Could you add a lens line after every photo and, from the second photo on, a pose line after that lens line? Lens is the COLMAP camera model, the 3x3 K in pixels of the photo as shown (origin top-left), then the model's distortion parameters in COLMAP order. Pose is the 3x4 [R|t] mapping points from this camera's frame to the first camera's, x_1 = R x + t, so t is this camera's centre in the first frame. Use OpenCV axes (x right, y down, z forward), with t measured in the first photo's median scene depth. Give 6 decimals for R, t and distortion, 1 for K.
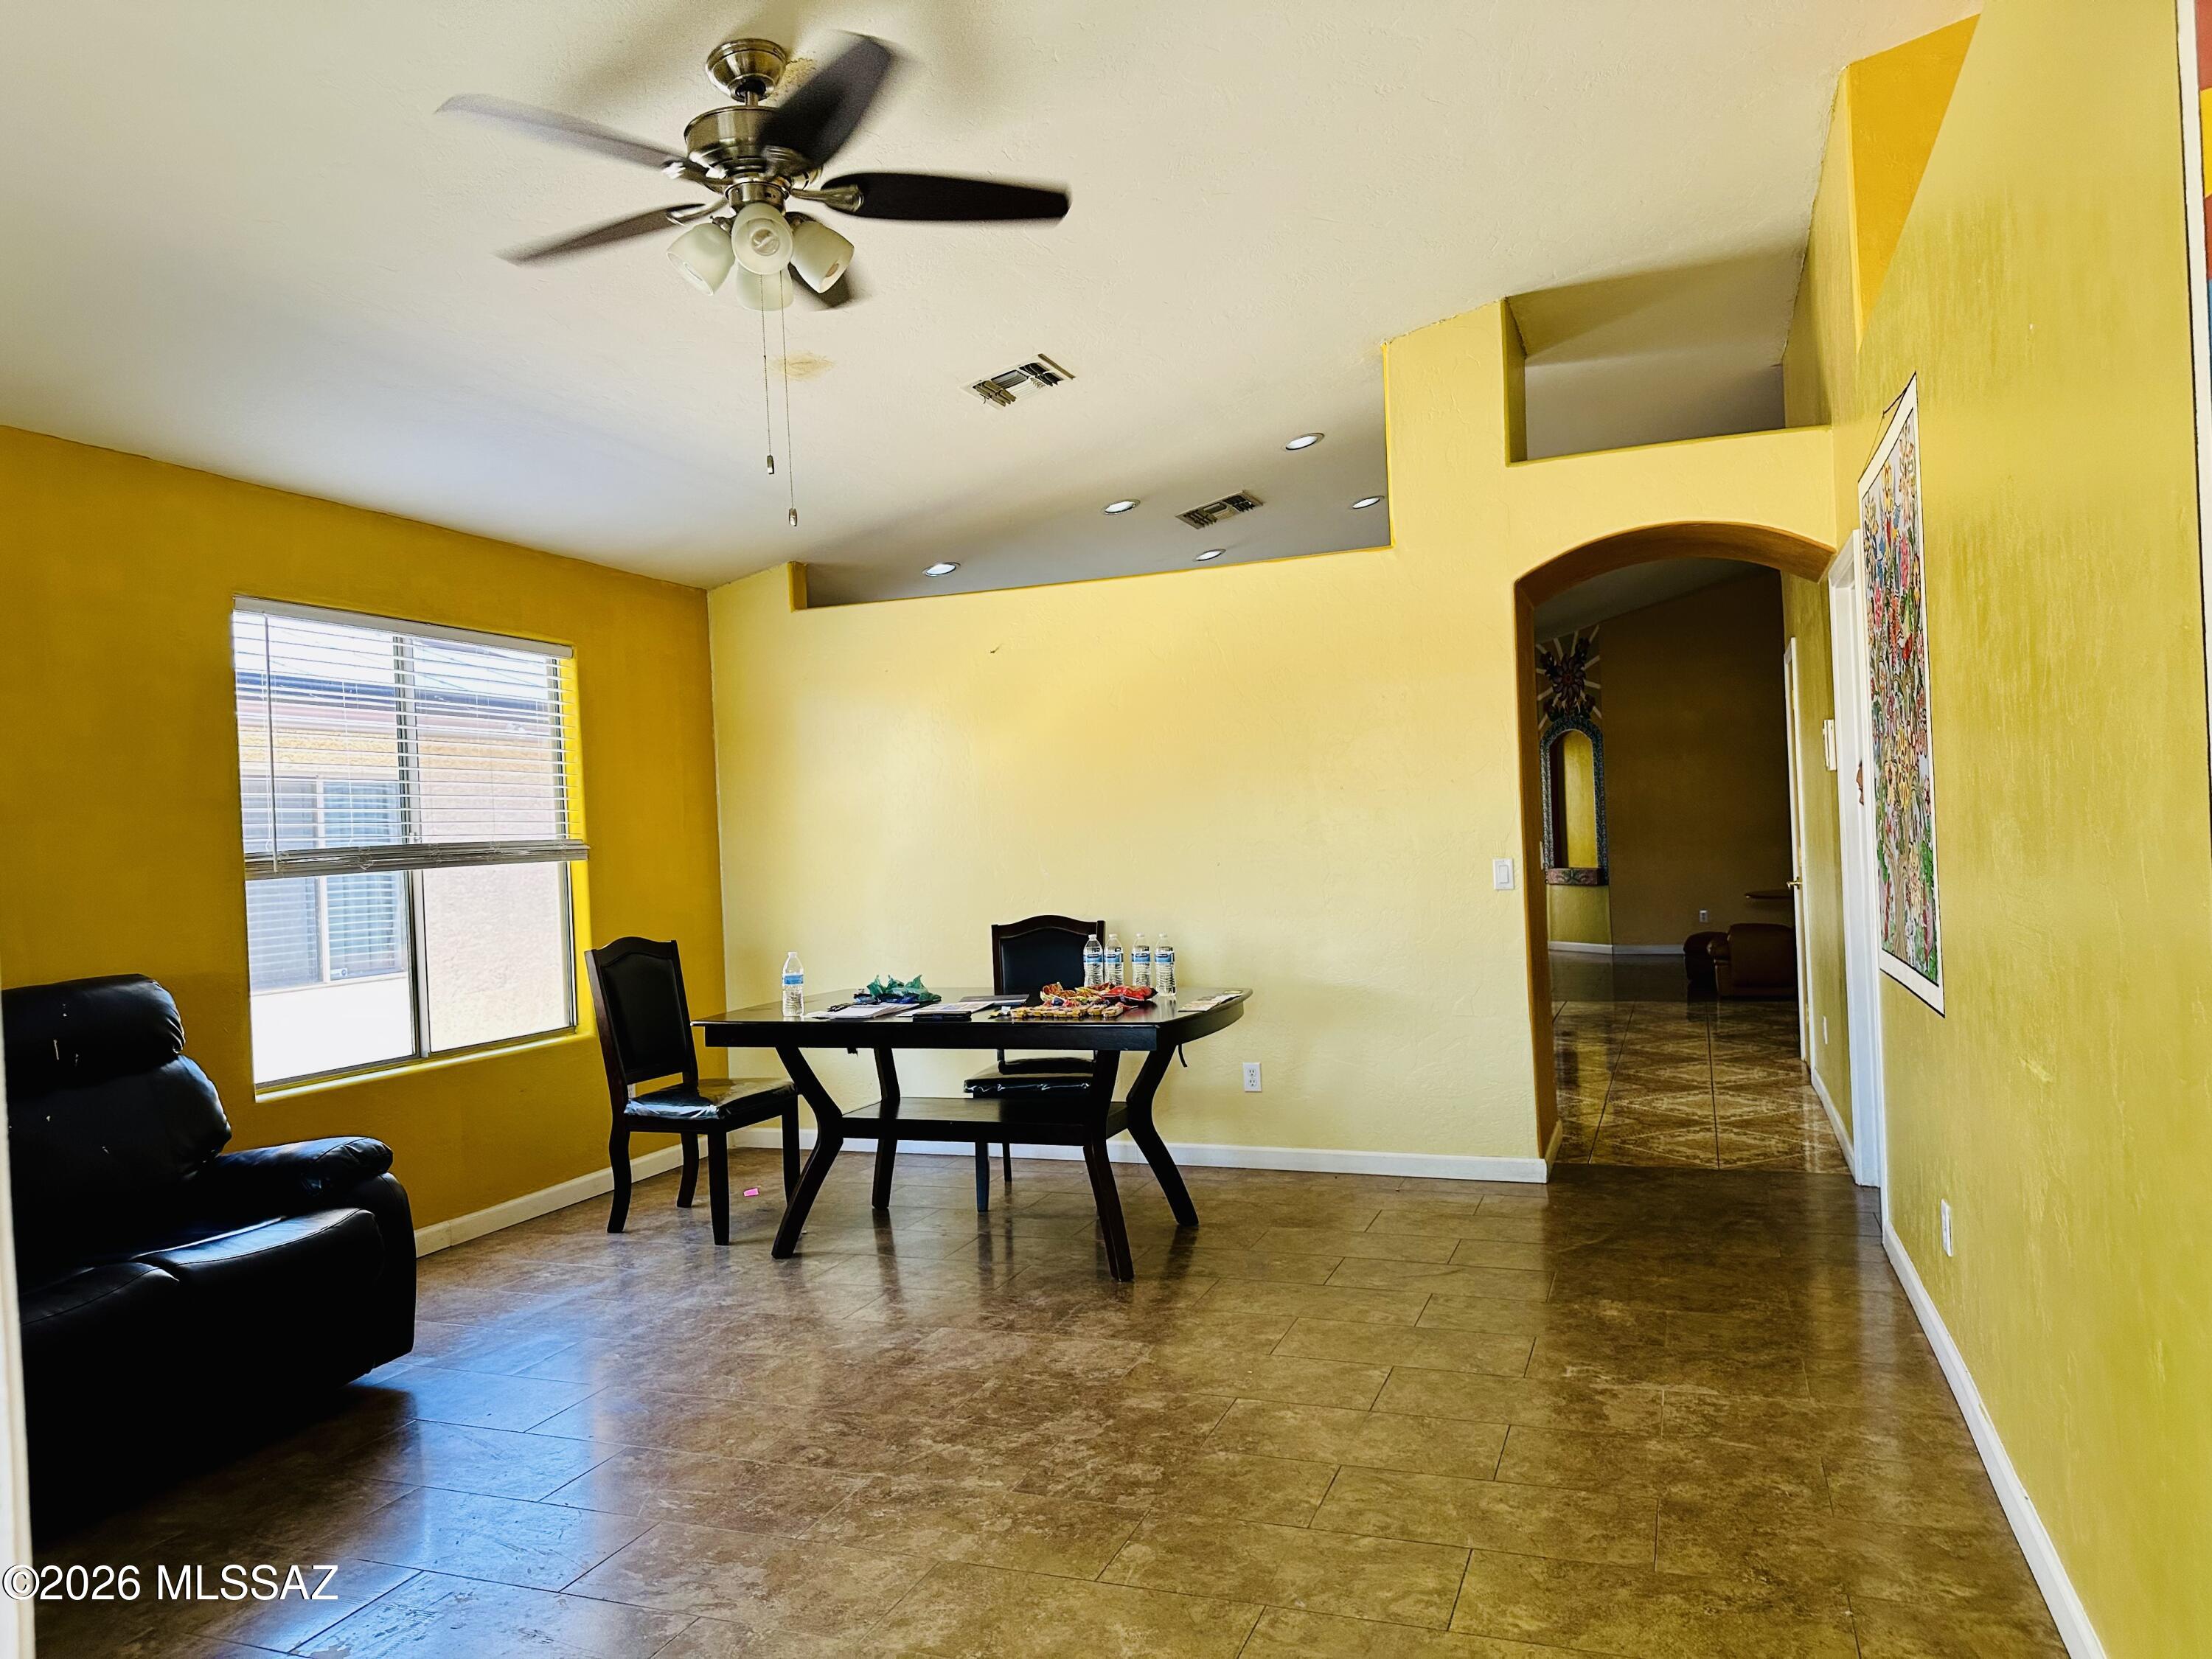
lens RADIAL K [[1566.5, 0, 1085.3], [0, 1566.5, 831.6], [0, 0, 1]] dist [0.034701, -0.034434]
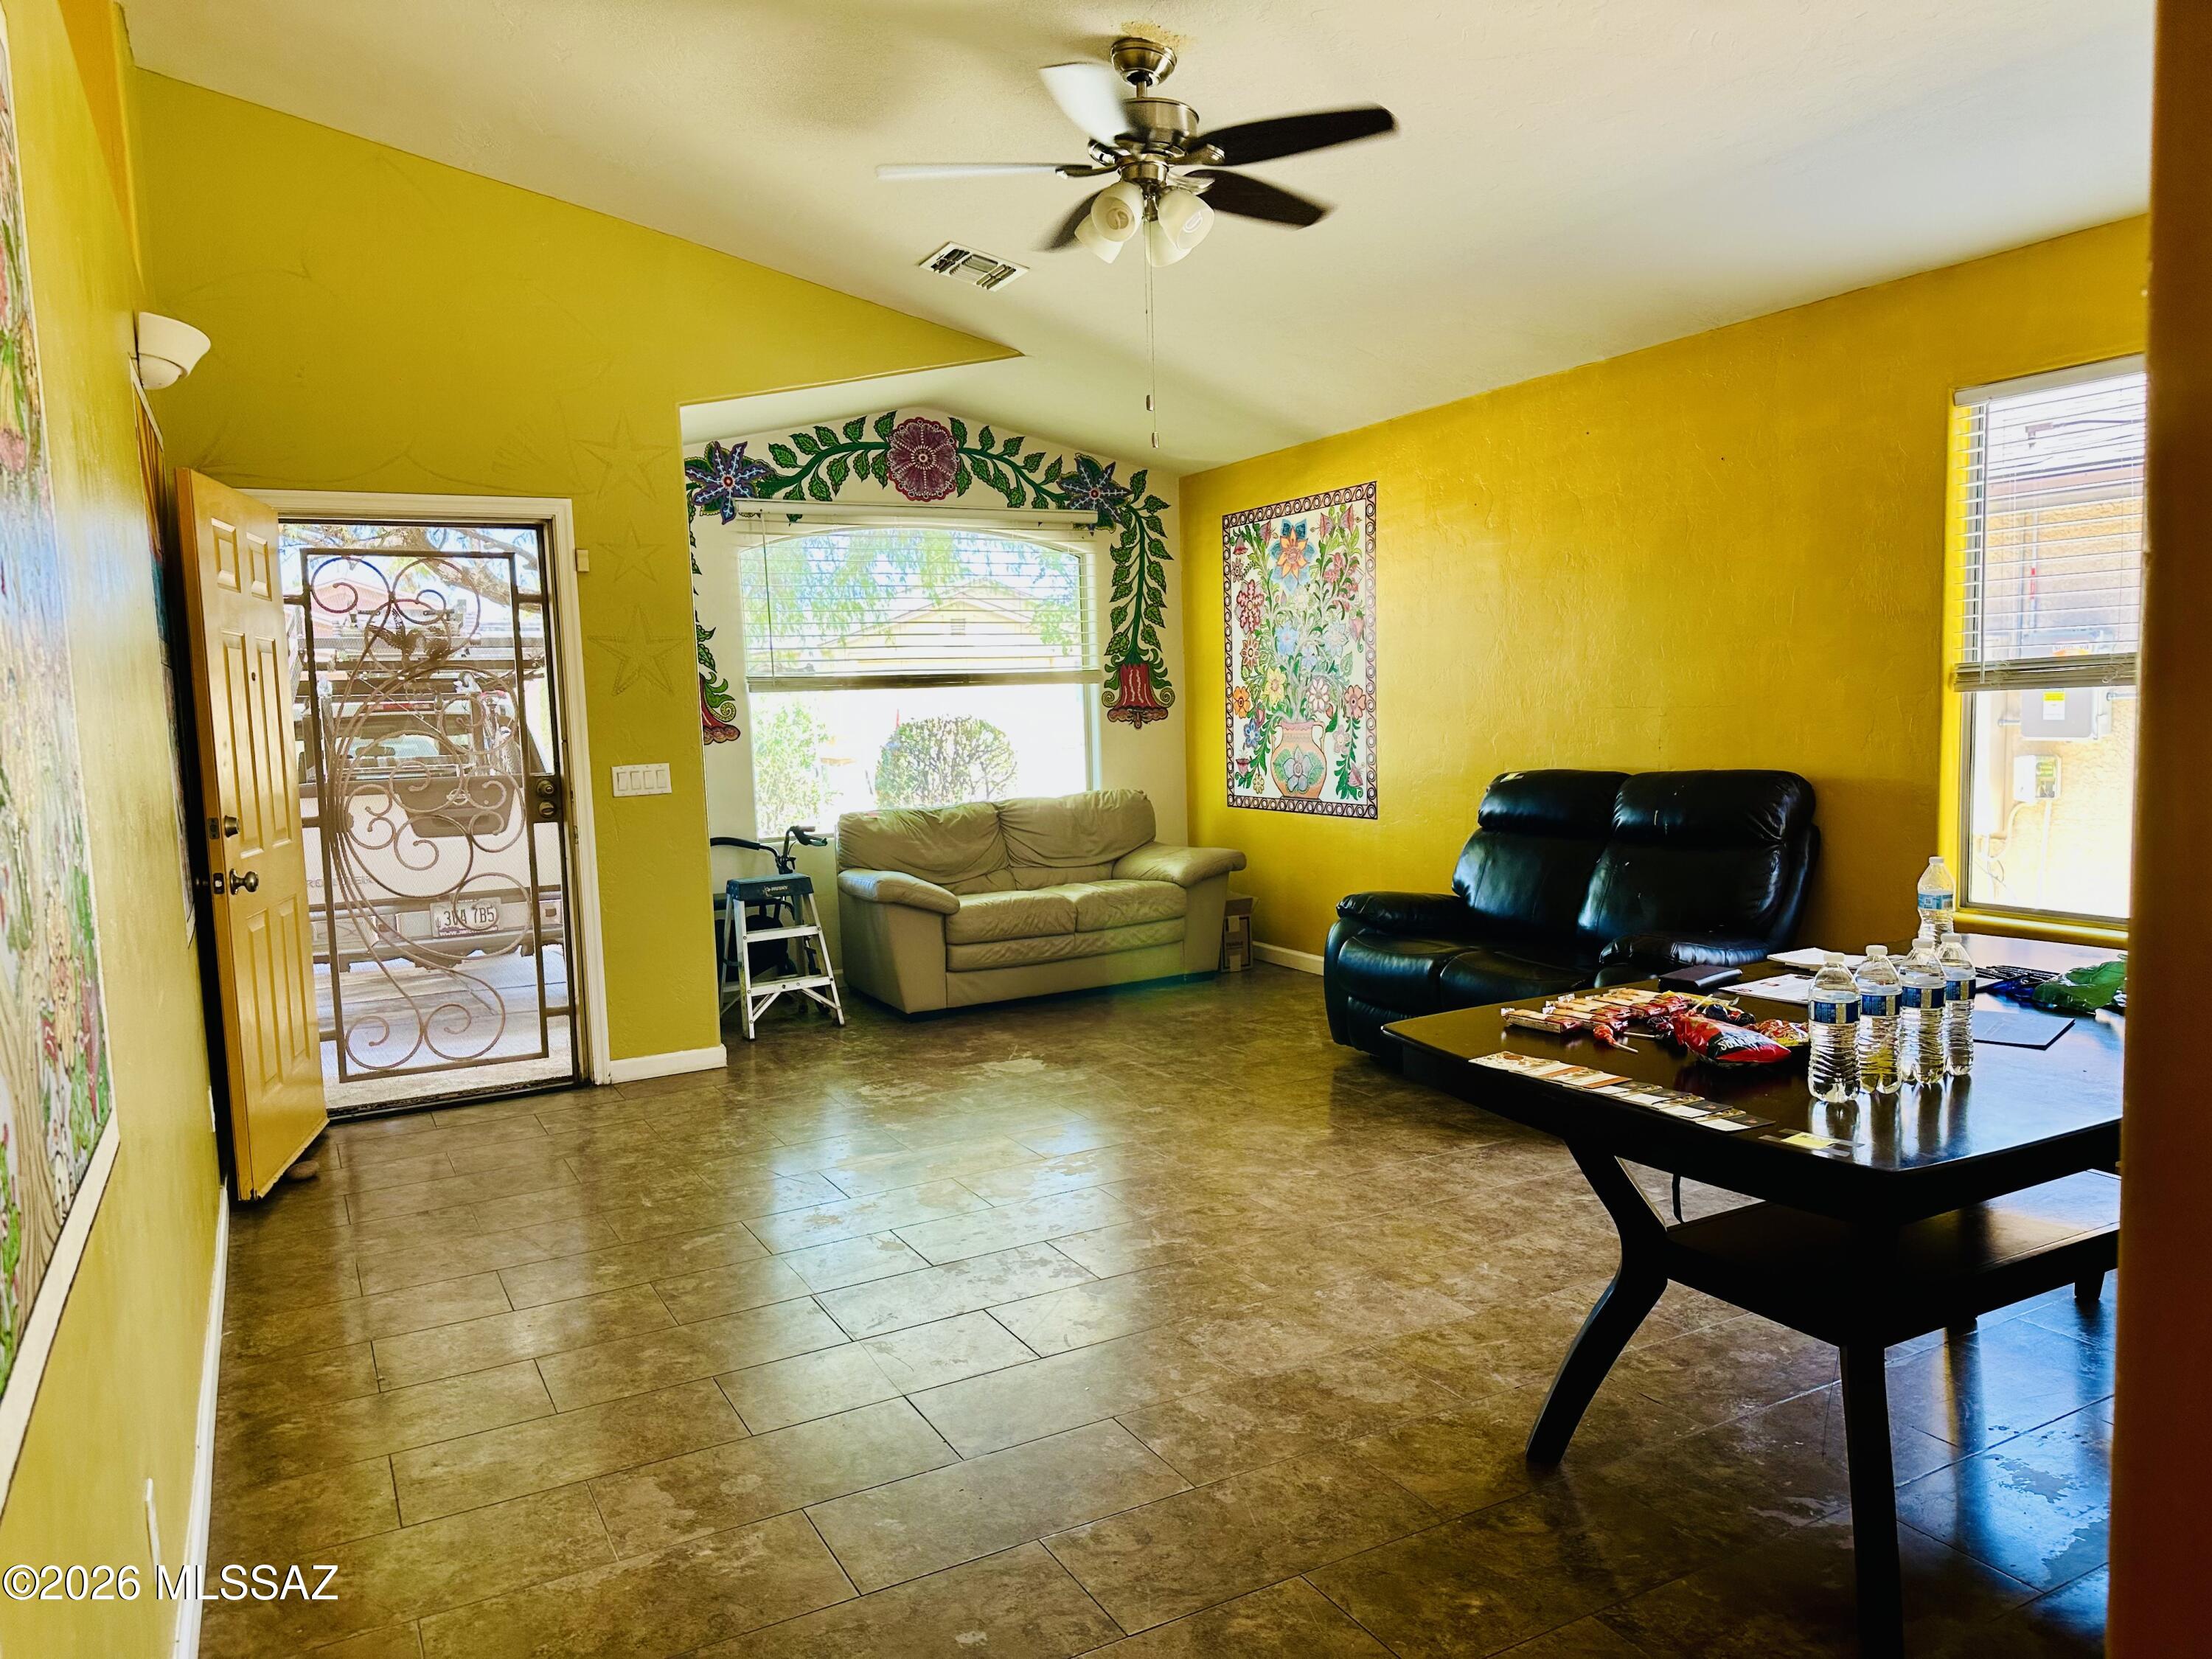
lens RADIAL K [[1566.5, 0, 1108.5], [0, 1566.5, 849.3], [0, 0, 1]] dist [0.034701, -0.034434]
pose [[-0.652656, 0.146042, -0.743446, 0.638097], [0.065961, 0.988474, 0.136269, -0.046225], [0.754778, 0.039898, -0.654766, 1.464556]]
